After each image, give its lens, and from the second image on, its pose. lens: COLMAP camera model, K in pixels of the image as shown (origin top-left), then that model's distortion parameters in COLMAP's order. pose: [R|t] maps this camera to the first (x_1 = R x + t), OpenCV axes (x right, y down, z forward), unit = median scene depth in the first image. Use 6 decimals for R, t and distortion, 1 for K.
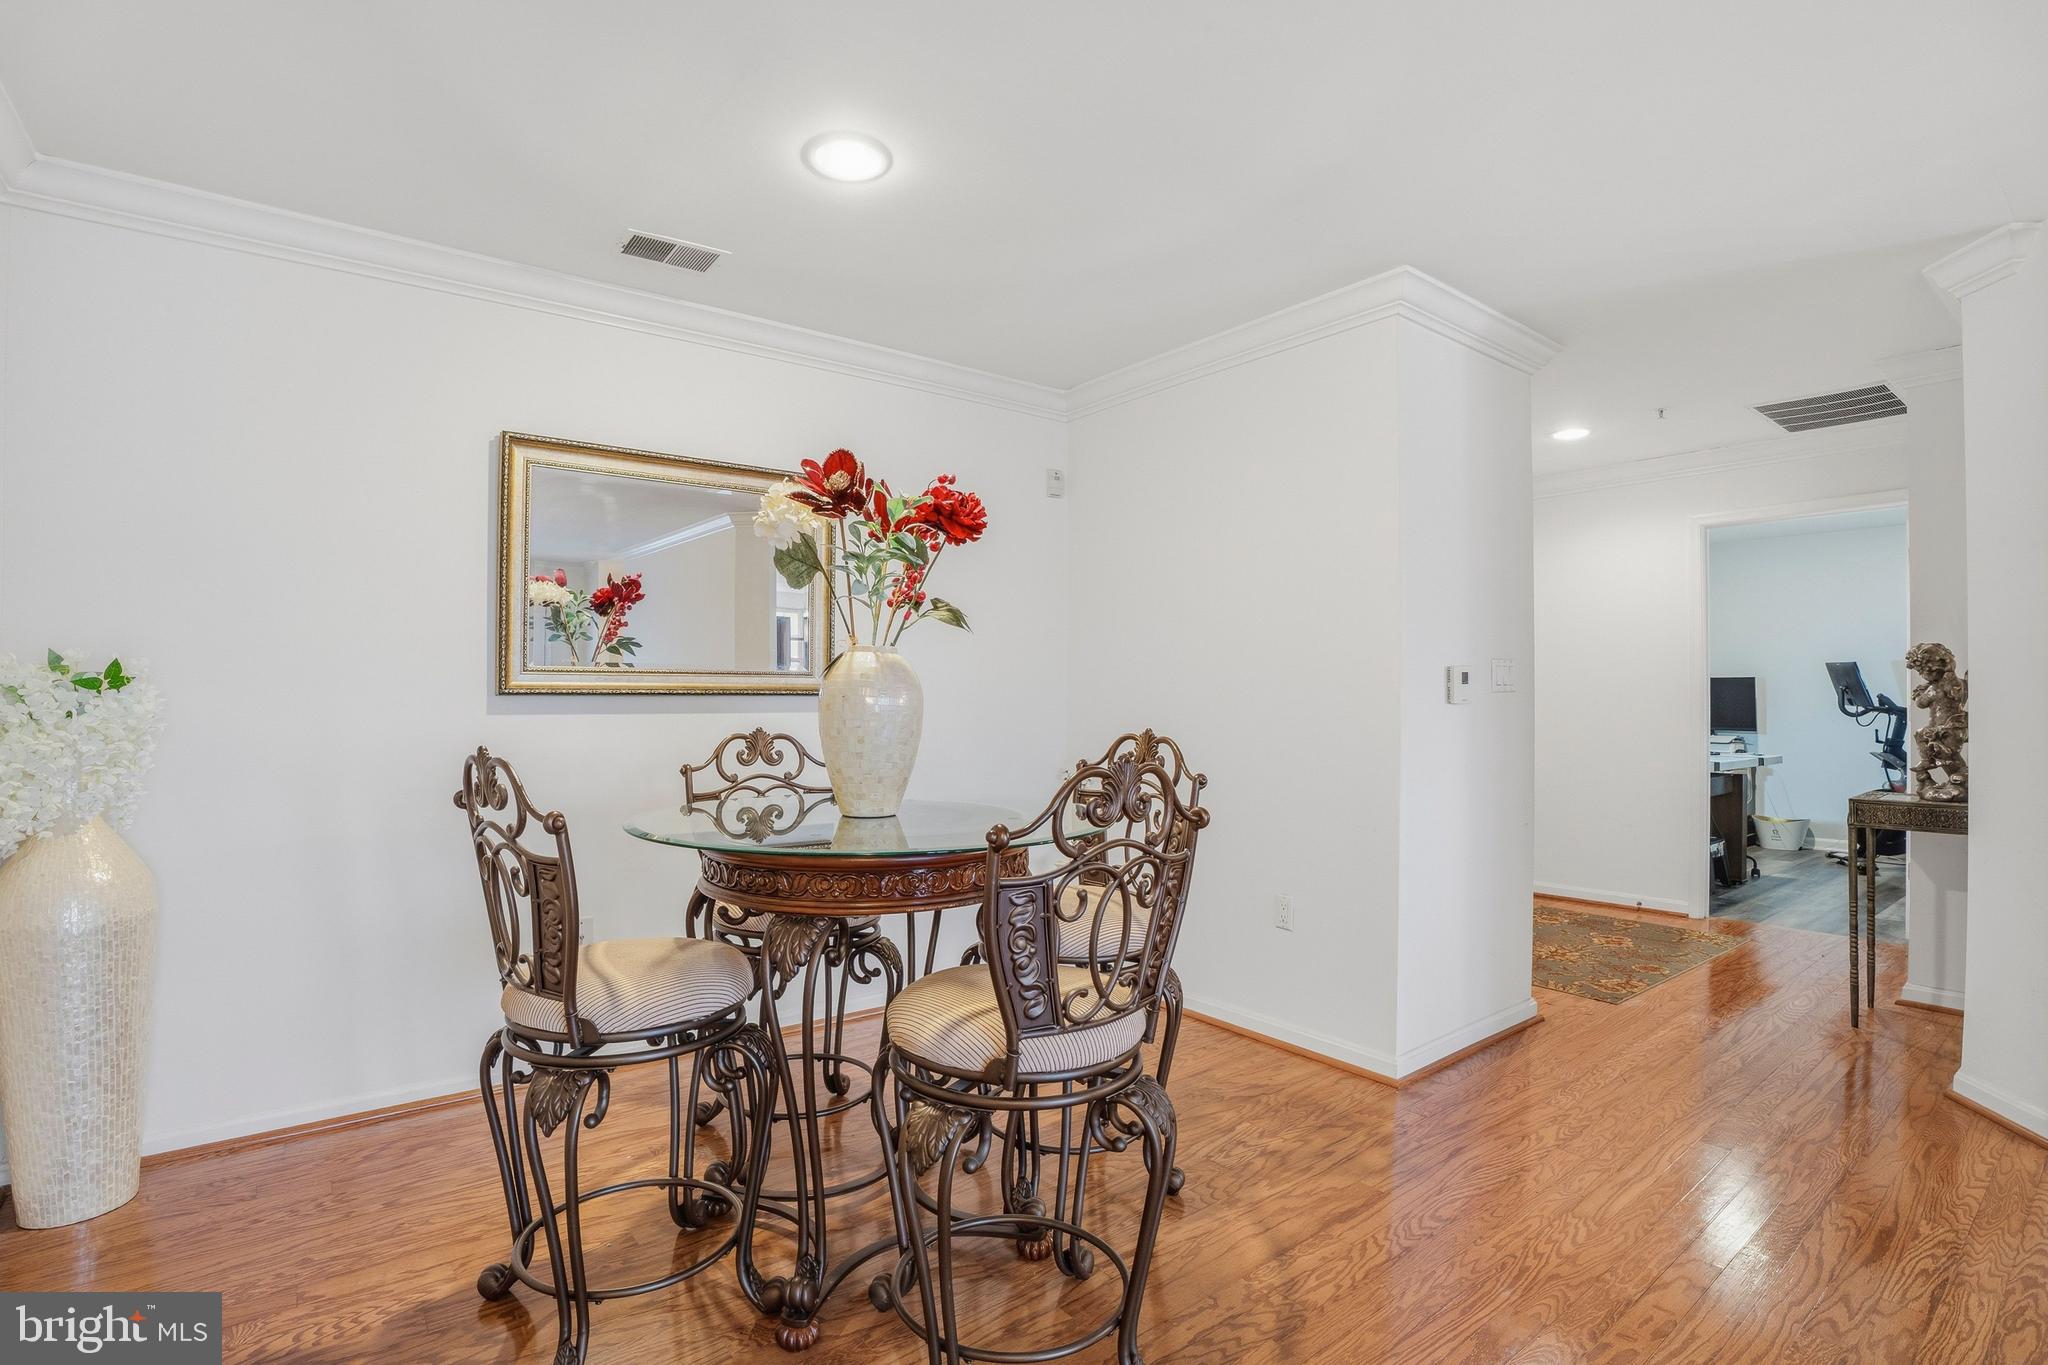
lens RADIAL K [[986.2, 0, 1032.2], [0, 986.2, 691.6], [0, 0, 1]] dist [-0.018023, 0.000845]
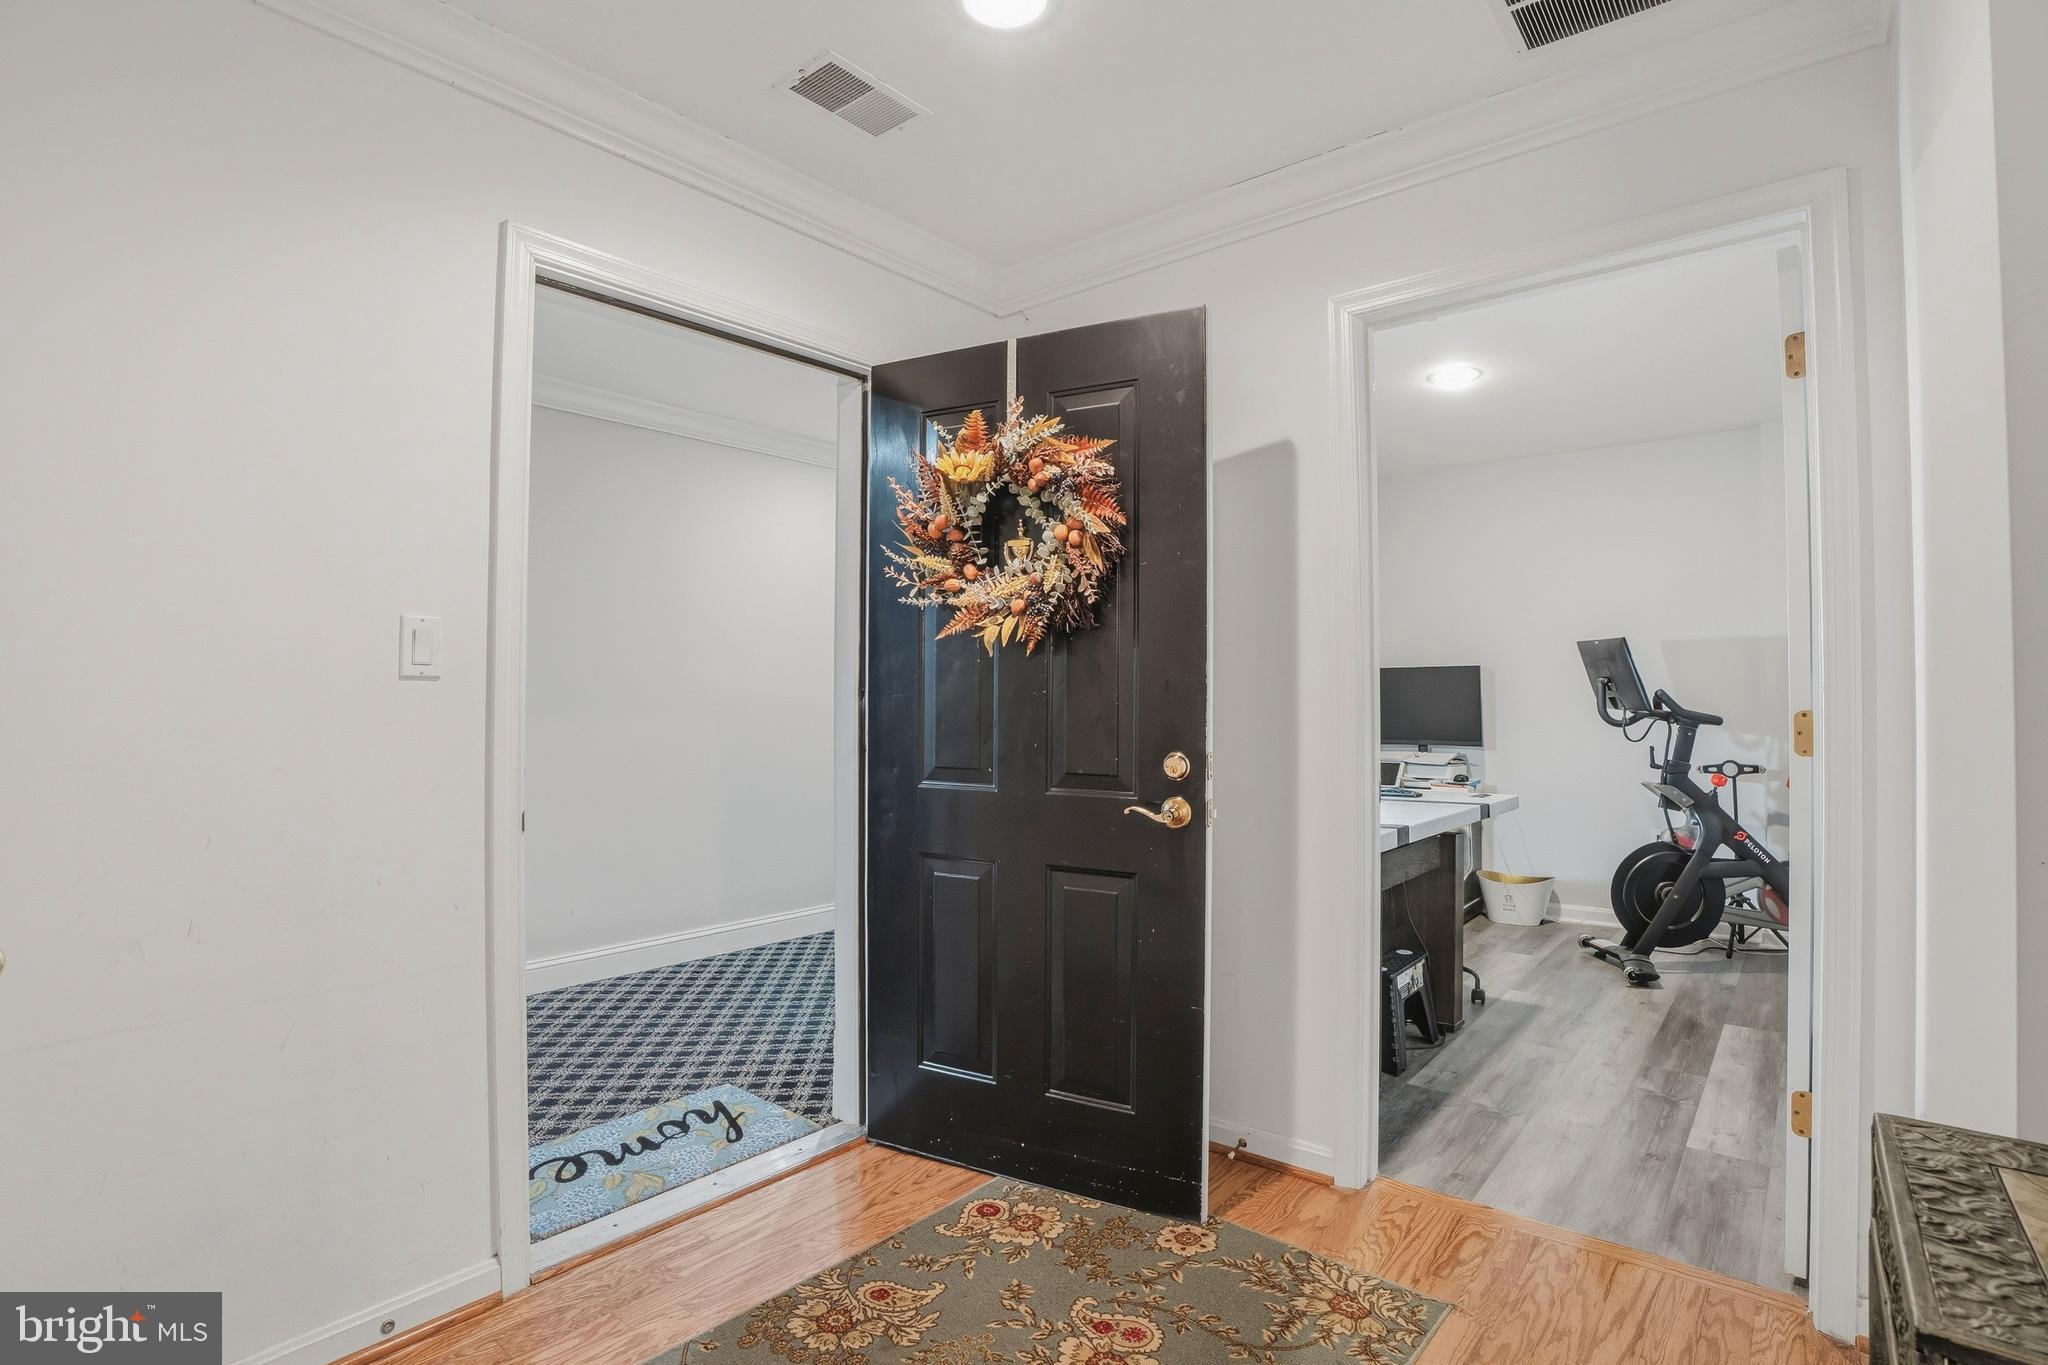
lens RADIAL K [[934.7, 0, 1033.9], [0, 934.7, 675.0], [0, 0, 1]] dist [-0.036345, 0.000431]
pose [[0.984366, 0.002831, 0.176111, 0.369203], [-0.000134, 0.999883, -0.015325, 0.001743], [-0.176134, 0.015061, 0.984251, 0.484116]]
